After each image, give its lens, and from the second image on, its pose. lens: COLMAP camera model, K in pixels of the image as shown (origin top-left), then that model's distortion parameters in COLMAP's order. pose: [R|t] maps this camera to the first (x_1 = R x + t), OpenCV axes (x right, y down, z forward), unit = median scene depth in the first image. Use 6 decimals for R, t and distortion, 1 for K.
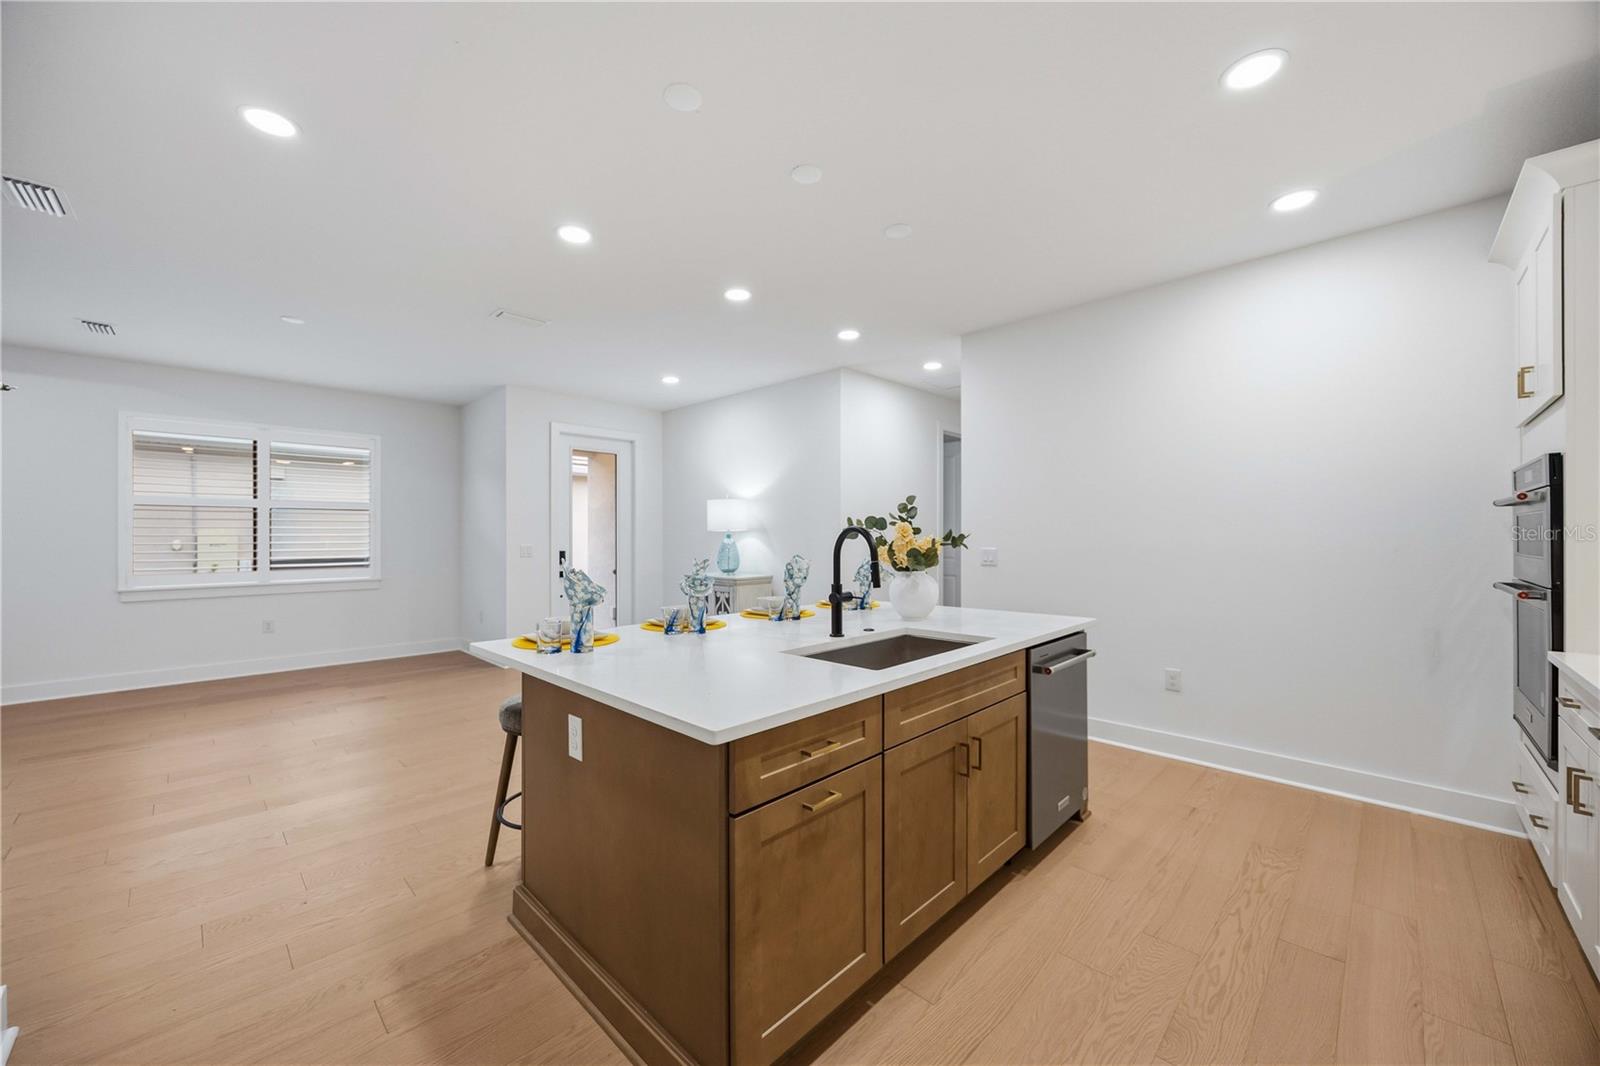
lens RADIAL K [[606.1, 0, 801.0], [0, 606.1, 536.1], [0, 0, 1]] dist [-0.020298, -0.000101]
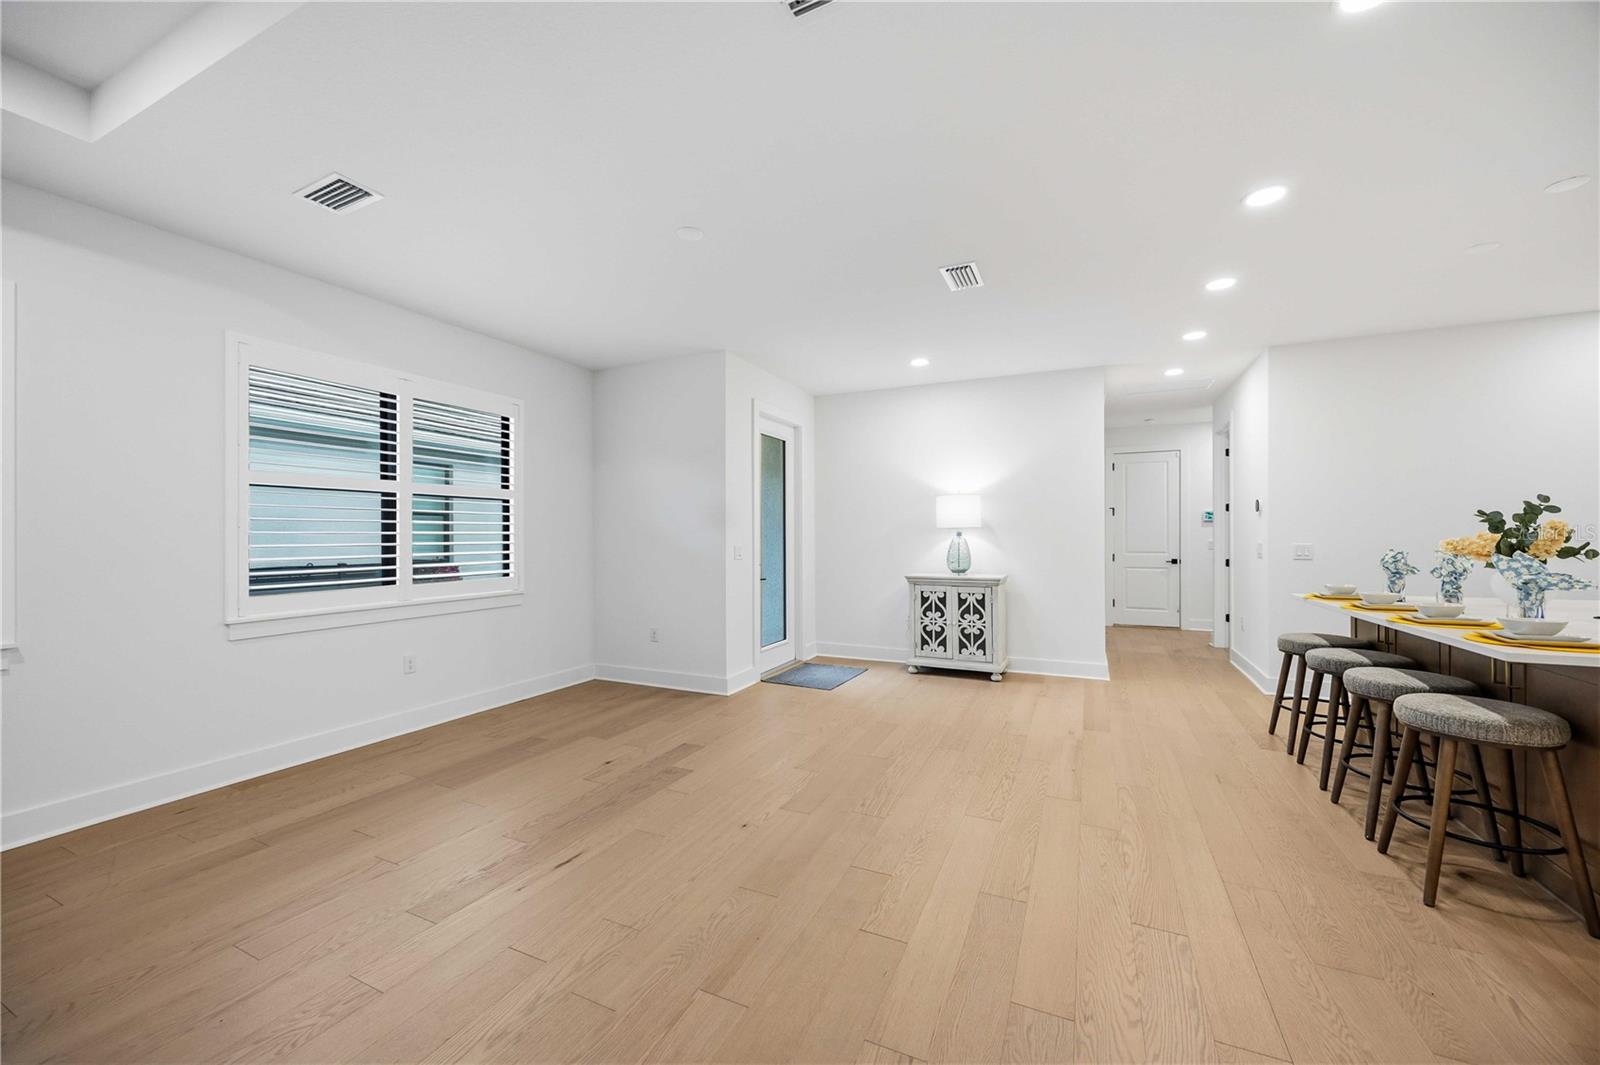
lens RADIAL K [[614.6, 0, 801.1], [0, 614.6, 533.0], [0, 0, 1]] dist [0.000853, 0.000226]
pose [[0.947072, -0.000030, 0.321021, -0.687236], [0.001709, 0.999986, -0.004949, 0.002894], [-0.321017, 0.005236, 0.947059, 0.180054]]
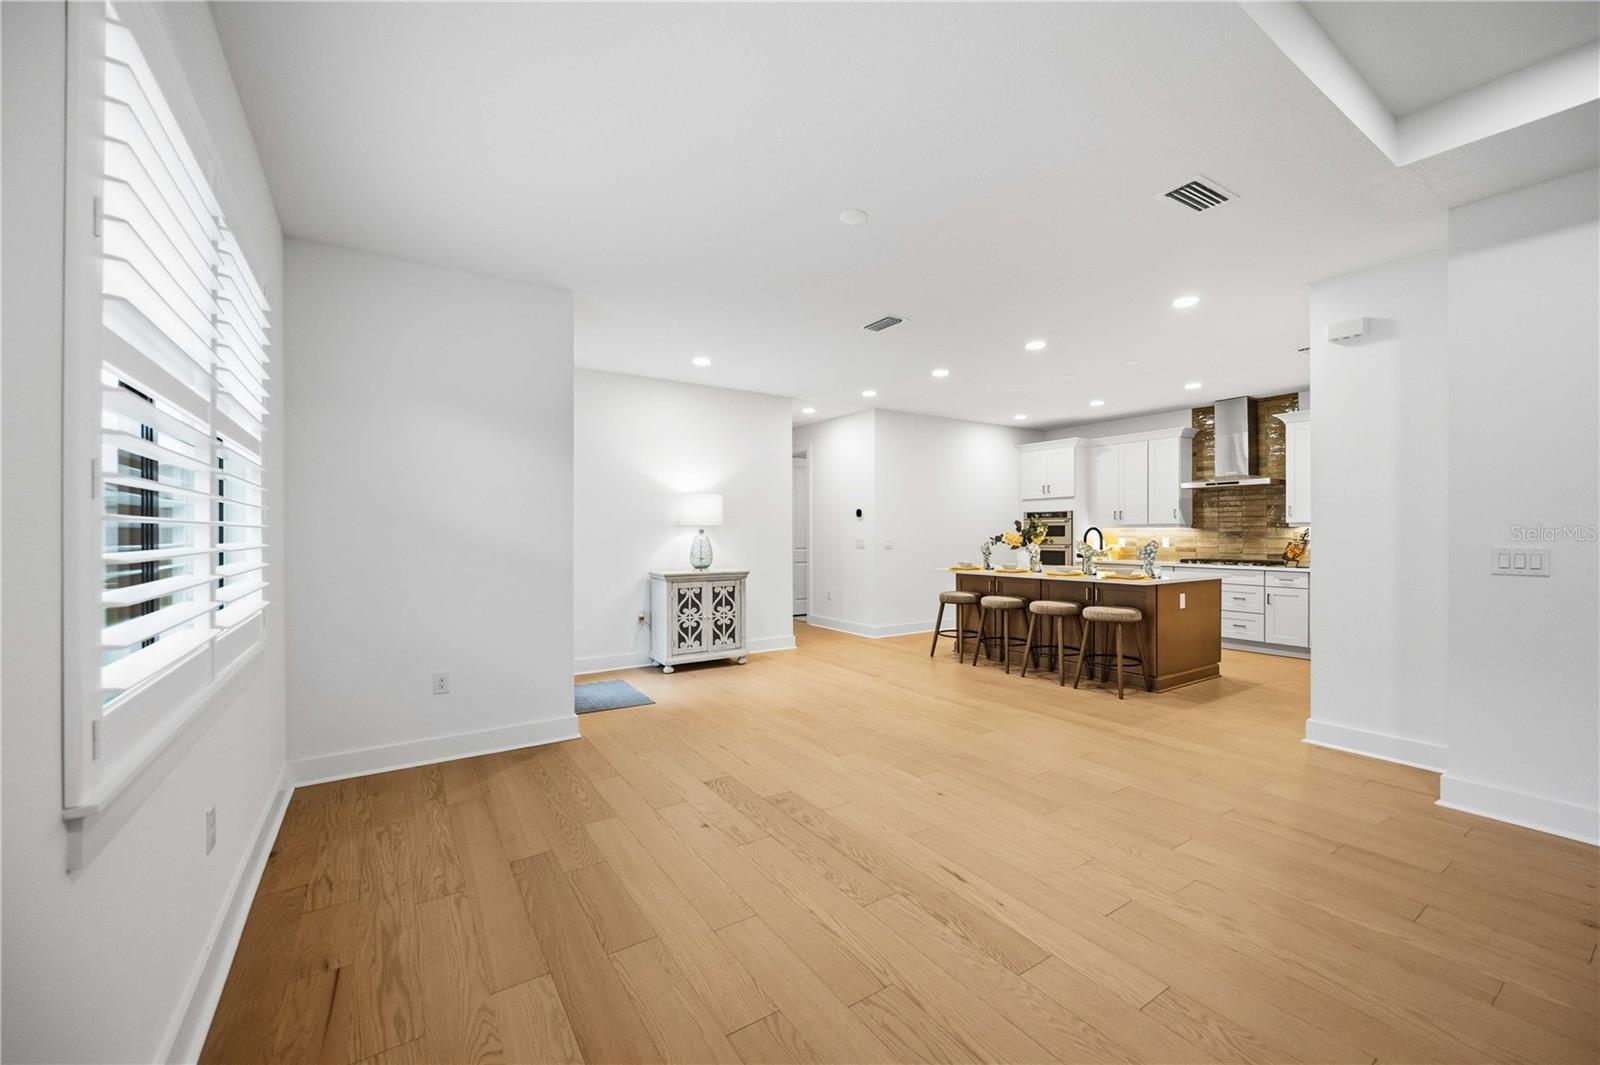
lens RADIAL K [[630.5, 0, 802.9], [0, 630.5, 533.2], [0, 0, 1]] dist [0.002886, 0.000179]
pose [[0.217963, 0.000693, 0.975957, -1.128109], [0.000124, 1.000000, -0.000738, 0.003930], [-0.975957, 0.000282, 0.217963, 0.642054]]
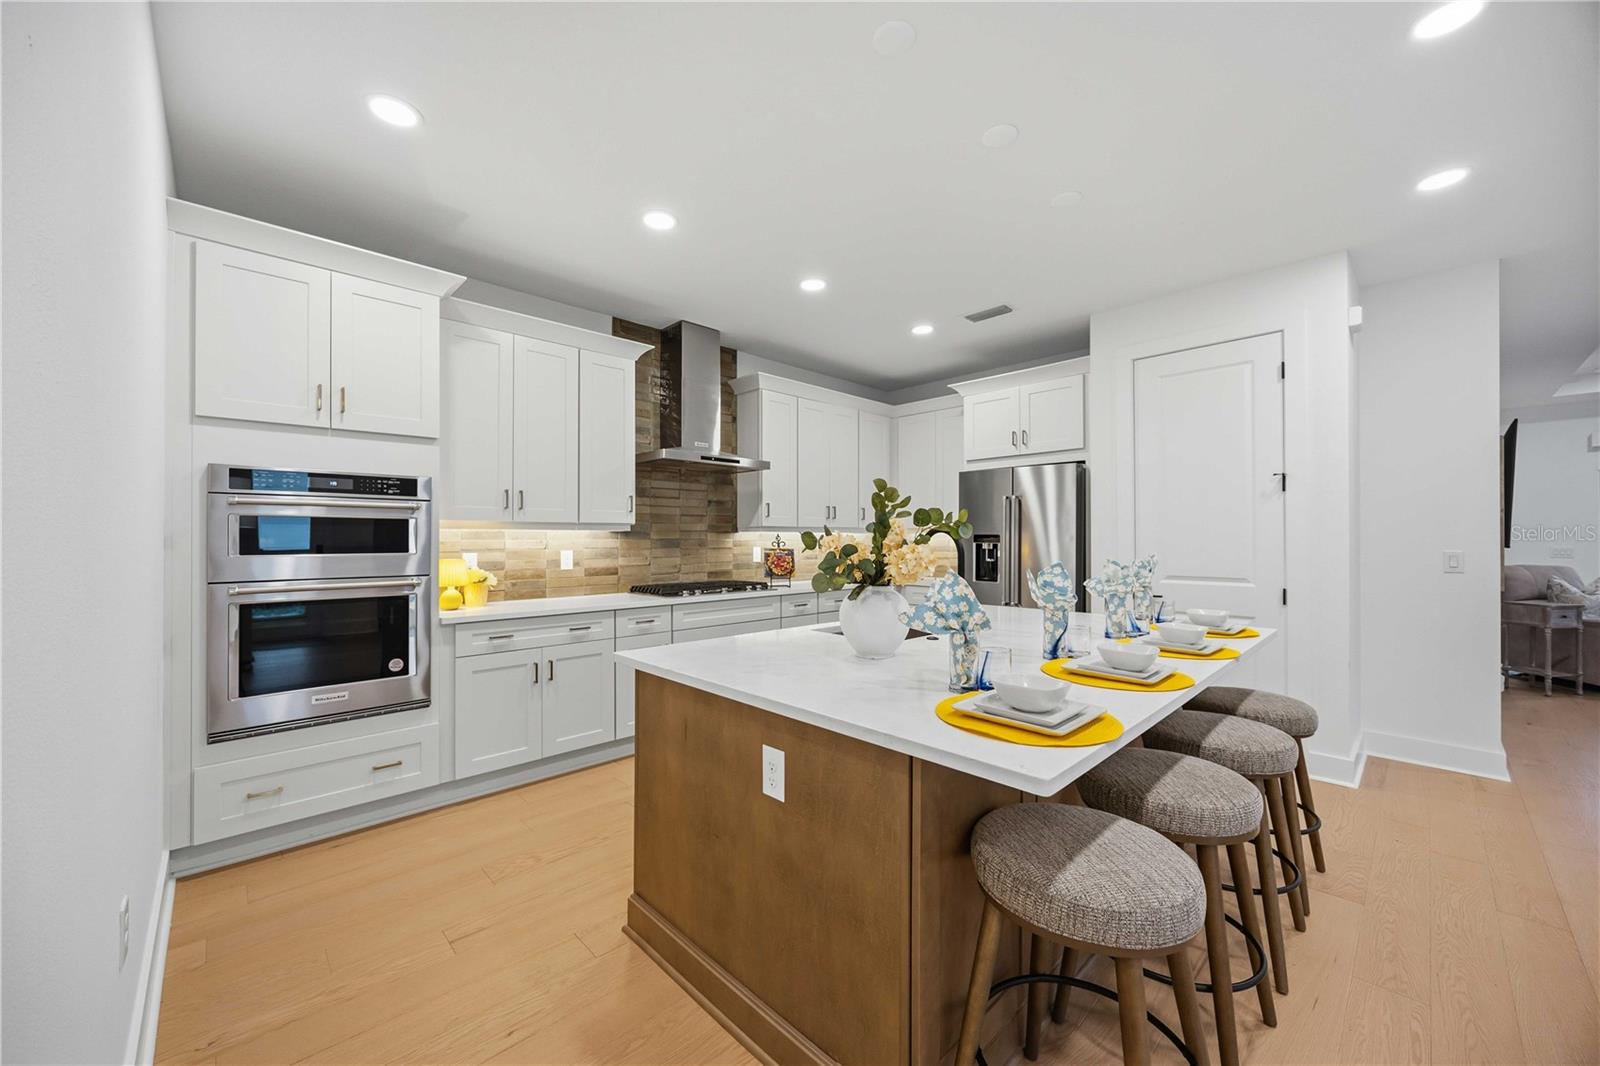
lens RADIAL K [[607.5, 0, 796.7], [0, 607.5, 536.2], [0, 0, 1]] dist [-0.000446, 0.000019]
pose [[-0.999333, 0.001832, 0.036464, 0.127337], [0.001679, 0.999990, -0.004210, 0.000557], [-0.036471, -0.004146, -0.999326, 0.831865]]
